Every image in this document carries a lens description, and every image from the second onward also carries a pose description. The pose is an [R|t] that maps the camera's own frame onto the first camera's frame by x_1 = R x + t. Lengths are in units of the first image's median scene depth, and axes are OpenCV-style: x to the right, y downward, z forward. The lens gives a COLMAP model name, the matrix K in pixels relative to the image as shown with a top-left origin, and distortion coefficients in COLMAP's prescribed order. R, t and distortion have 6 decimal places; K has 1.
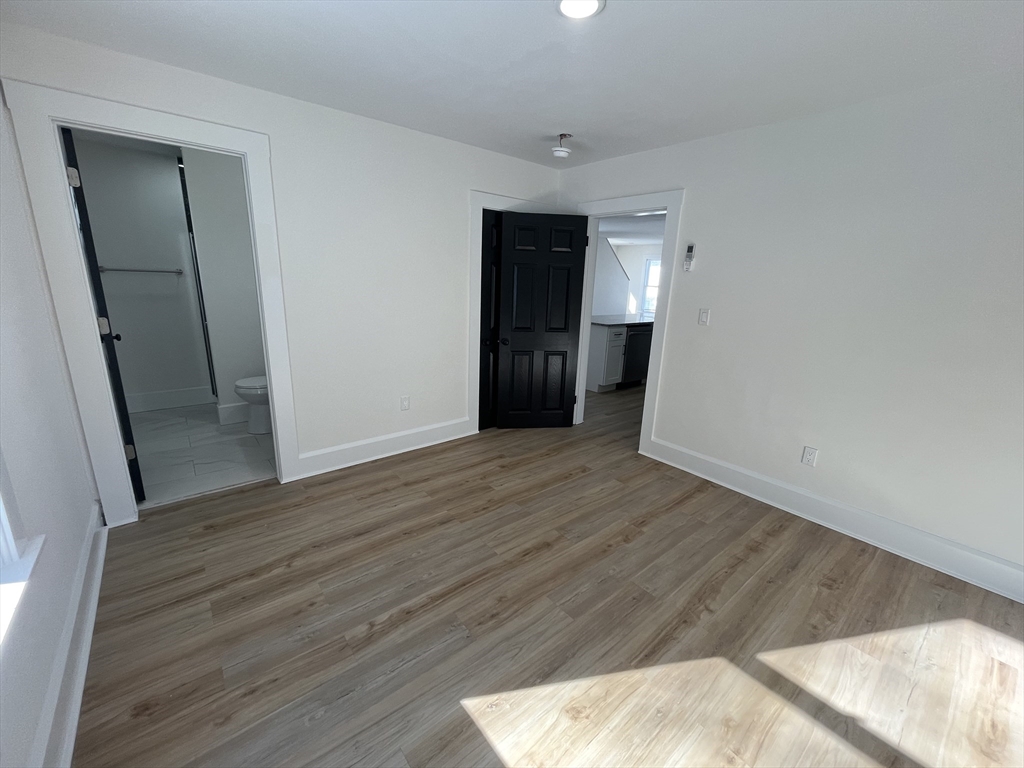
lens RADIAL K [[414.1, 0, 520.8], [0, 414.1, 383.8], [0, 0, 1]] dist [-0.000600, -0.000441]
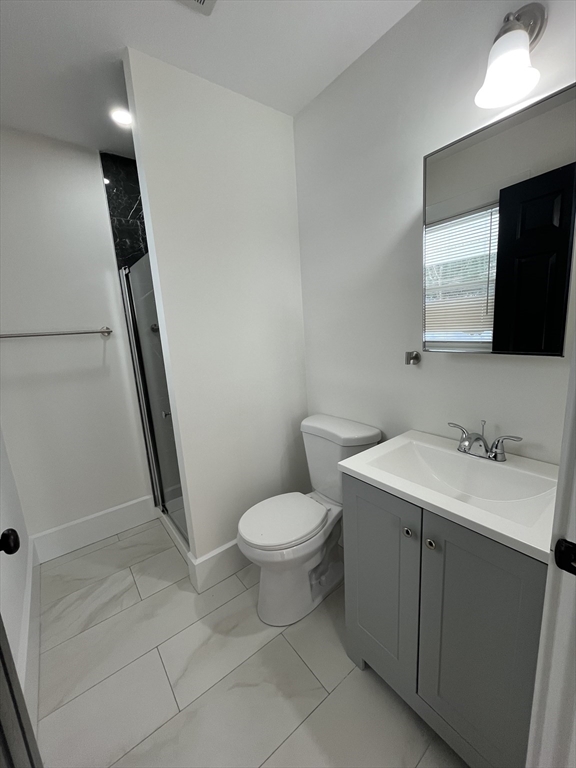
lens RADIAL K [[310.6, 0, 287.1], [0, 310.6, 384.4], [0, 0, 1]] dist [-0.000600, -0.000441]
pose [[0.994891, -0.083002, -0.057460, -0.539159], [0.078962, 0.994464, -0.069333, -0.135406], [0.062896, 0.064442, 0.995937, 0.553744]]
